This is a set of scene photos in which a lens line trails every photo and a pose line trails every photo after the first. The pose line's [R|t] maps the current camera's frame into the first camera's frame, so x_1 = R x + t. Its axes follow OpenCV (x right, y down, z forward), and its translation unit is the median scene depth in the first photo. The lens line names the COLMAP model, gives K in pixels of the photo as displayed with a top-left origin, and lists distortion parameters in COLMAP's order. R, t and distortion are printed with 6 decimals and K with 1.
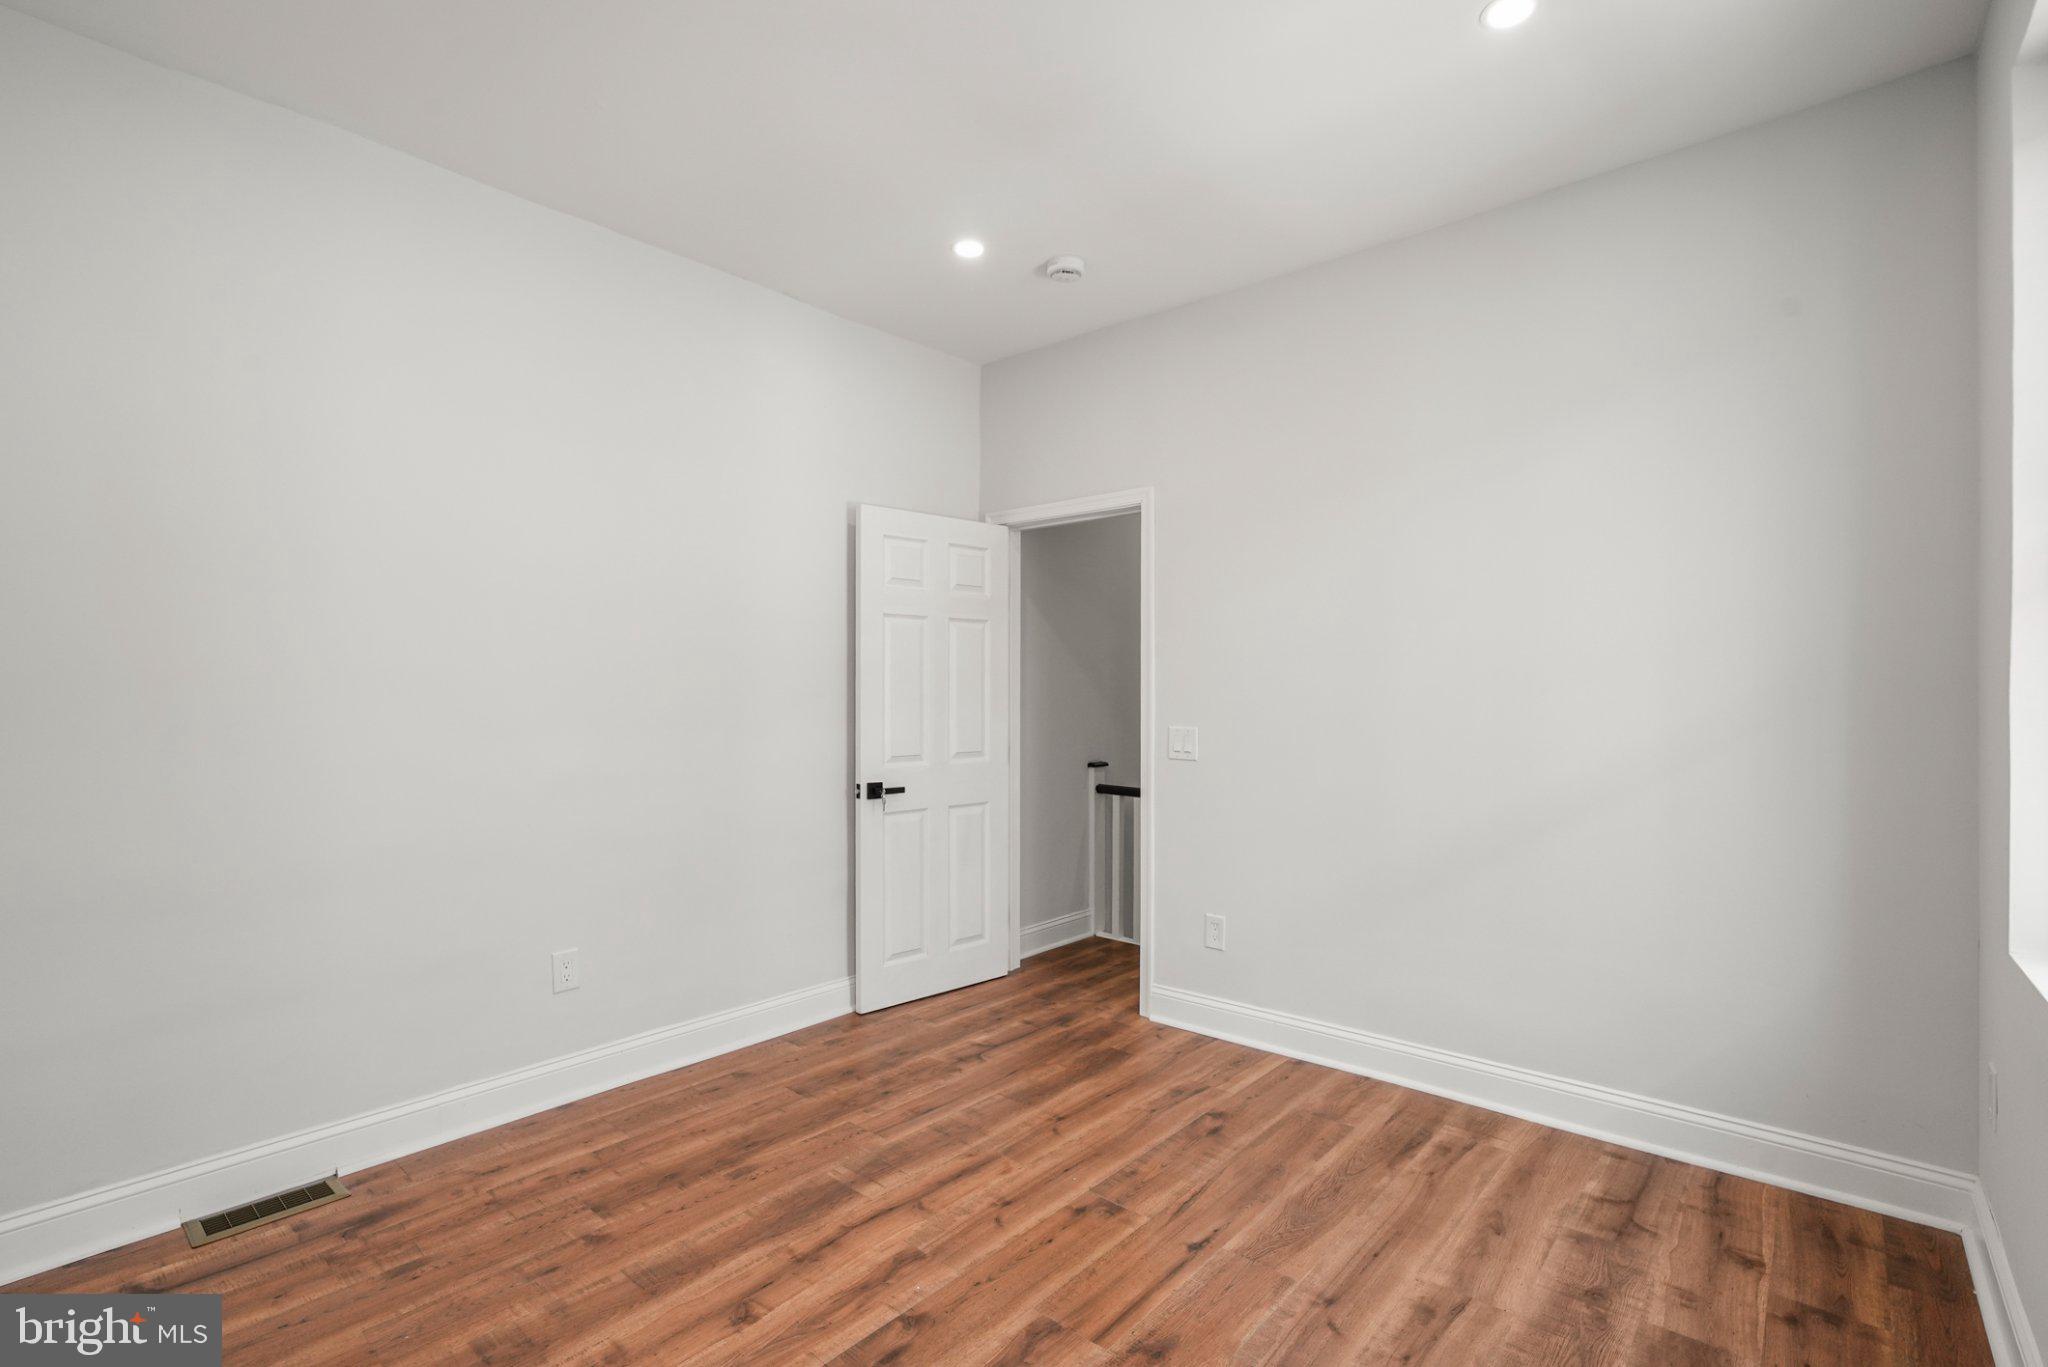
lens RADIAL K [[933.6, 0, 1025.1], [0, 933.6, 692.2], [0, 0, 1]] dist [-0.024459, -0.000004]
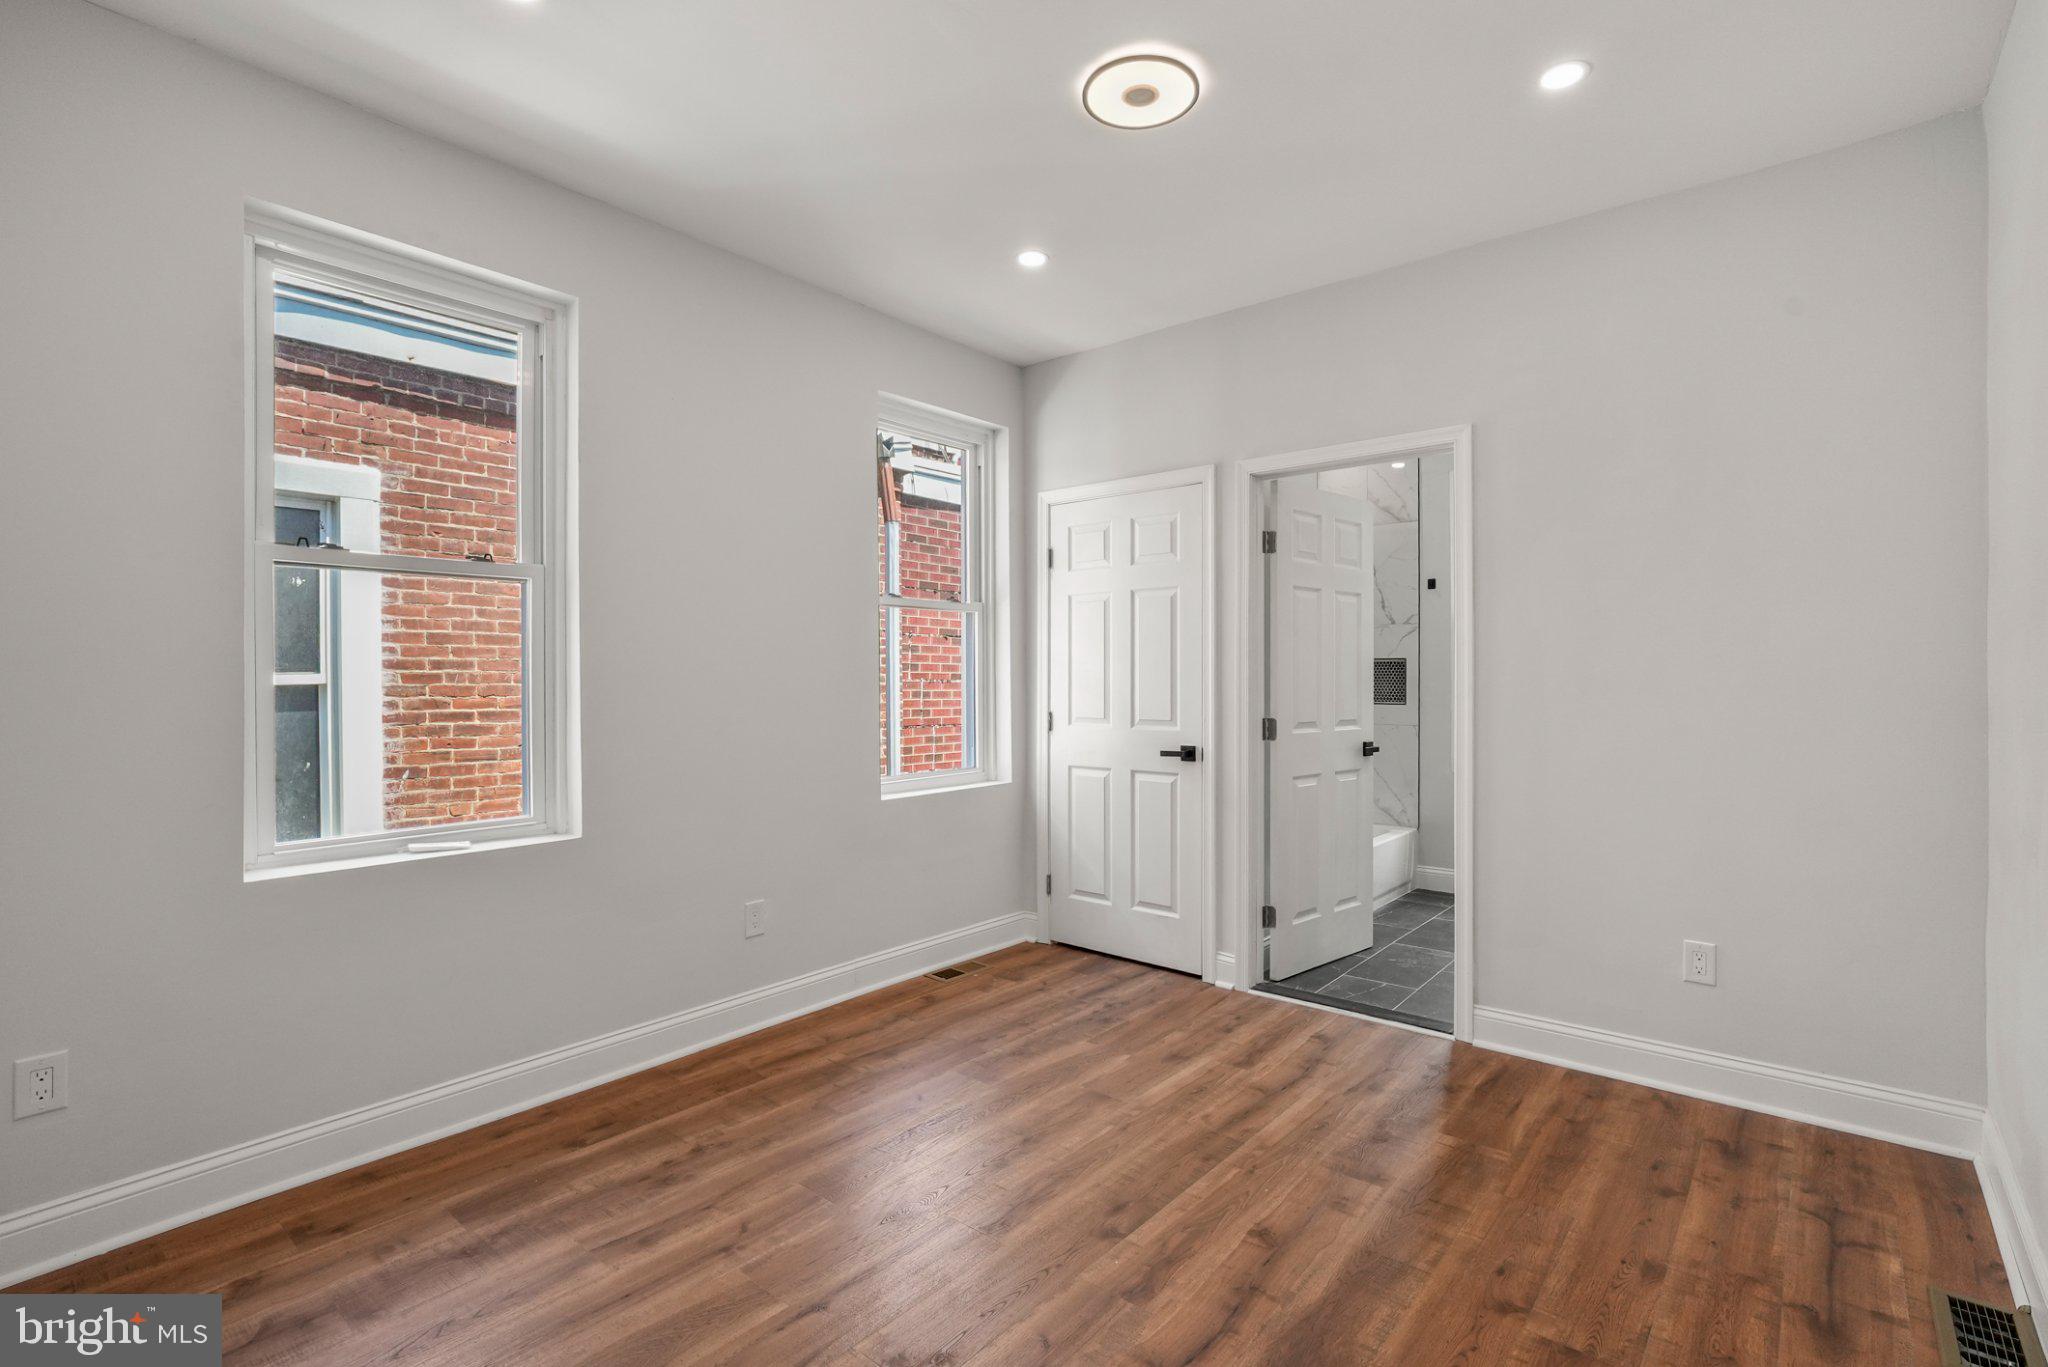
lens RADIAL K [[933.6, 0, 1013.7], [0, 933.6, 676.2], [0, 0, 1]] dist [-0.024459, -0.000004]
pose [[-0.999982, 0.004452, -0.004139, -0.001188], [0.004444, 0.999988, 0.001806, -0.002472], [0.004147, 0.001788, -0.999990, 1.935969]]
